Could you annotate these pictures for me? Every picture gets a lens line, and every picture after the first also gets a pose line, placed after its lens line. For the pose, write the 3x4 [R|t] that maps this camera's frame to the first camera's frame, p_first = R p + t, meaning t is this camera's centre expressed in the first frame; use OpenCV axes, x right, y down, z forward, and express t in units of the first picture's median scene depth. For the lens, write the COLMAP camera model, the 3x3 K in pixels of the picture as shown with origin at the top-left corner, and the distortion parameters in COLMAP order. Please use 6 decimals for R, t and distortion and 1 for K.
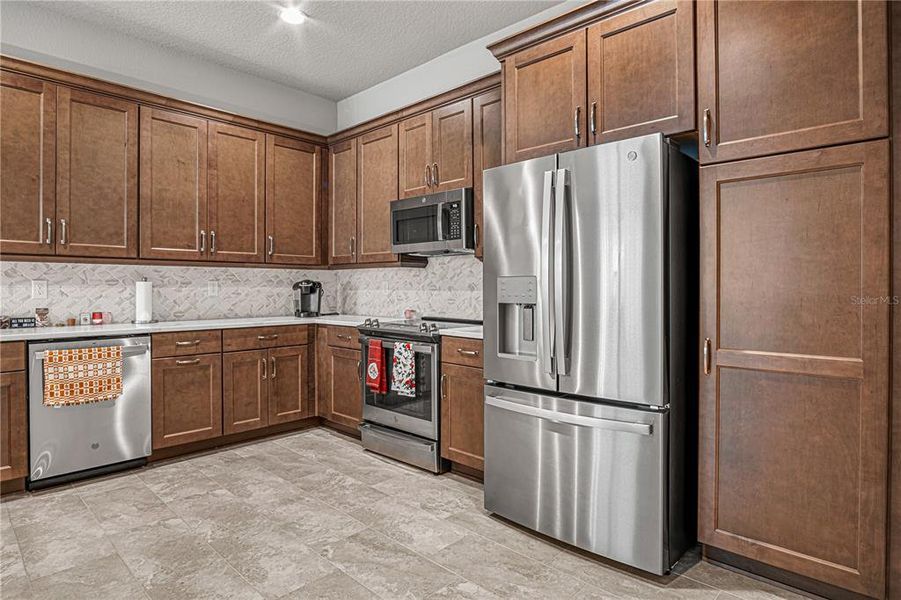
lens RADIAL K [[500.5, 0, 446.9], [0, 500.5, 291.9], [0, 0, 1]] dist [-0.018631, 0.000875]
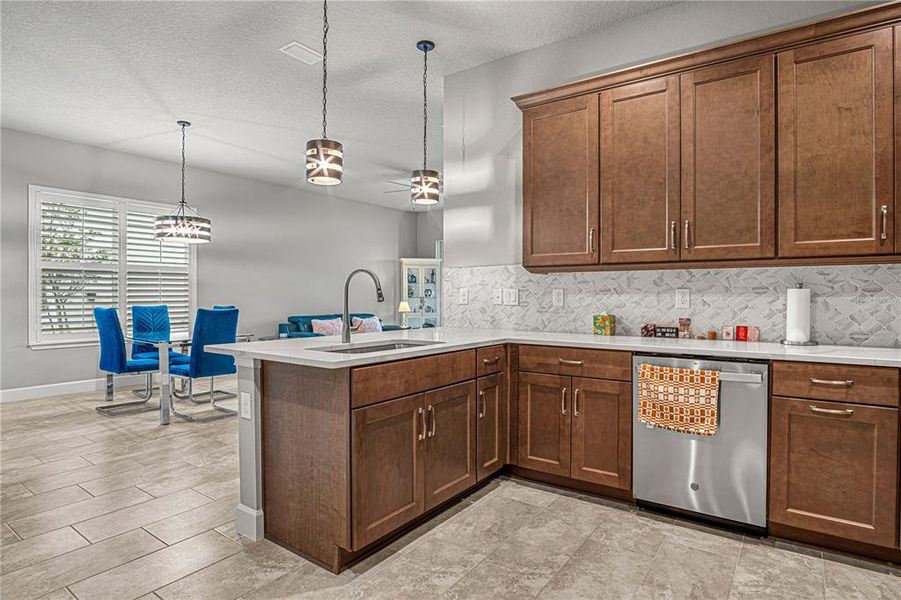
lens RADIAL K [[490.3, 0, 452.7], [0, 490.3, 297.4], [0, 0, 1]] dist [-0.012753, 0.001333]
pose [[0.148252, 0.004905, -0.988937, 0.037296], [-0.009088, 0.999952, 0.003597, -0.006037], [0.988908, 0.008454, 0.148290, 0.421778]]
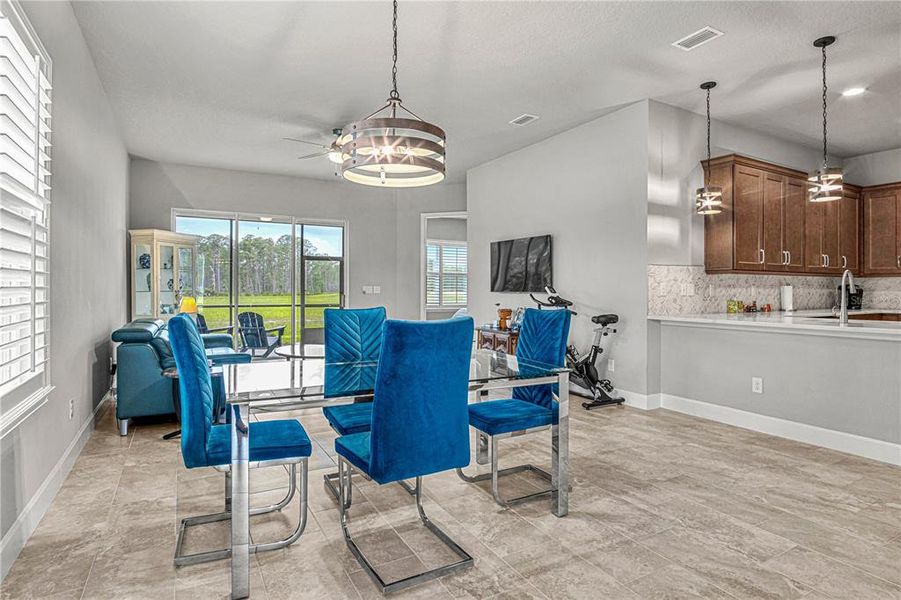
lens RADIAL K [[478.2, 0, 451.5], [0, 478.2, 291.5], [0, 0, 1]] dist [-0.012099, 0.000300]
pose [[0.957503, 0.002652, -0.288410, -1.355070], [-0.003898, 0.999985, -0.003747, 0.009661], [0.288396, 0.004712, 0.957500, -0.928453]]
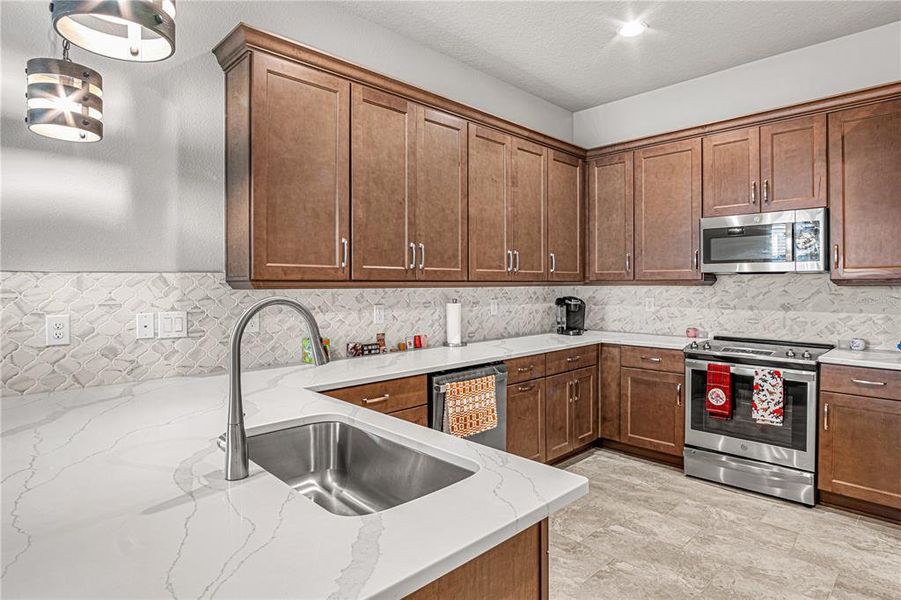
lens RADIAL K [[493.1, 0, 449.4], [0, 493.1, 290.5], [0, 0, 1]] dist [-0.018837, 0.002080]
pose [[0.999267, -0.003475, -0.038119, -0.643022], [0.003648, 0.999983, 0.004462, -0.055106], [0.038103, -0.004598, 0.999263, 0.036709]]
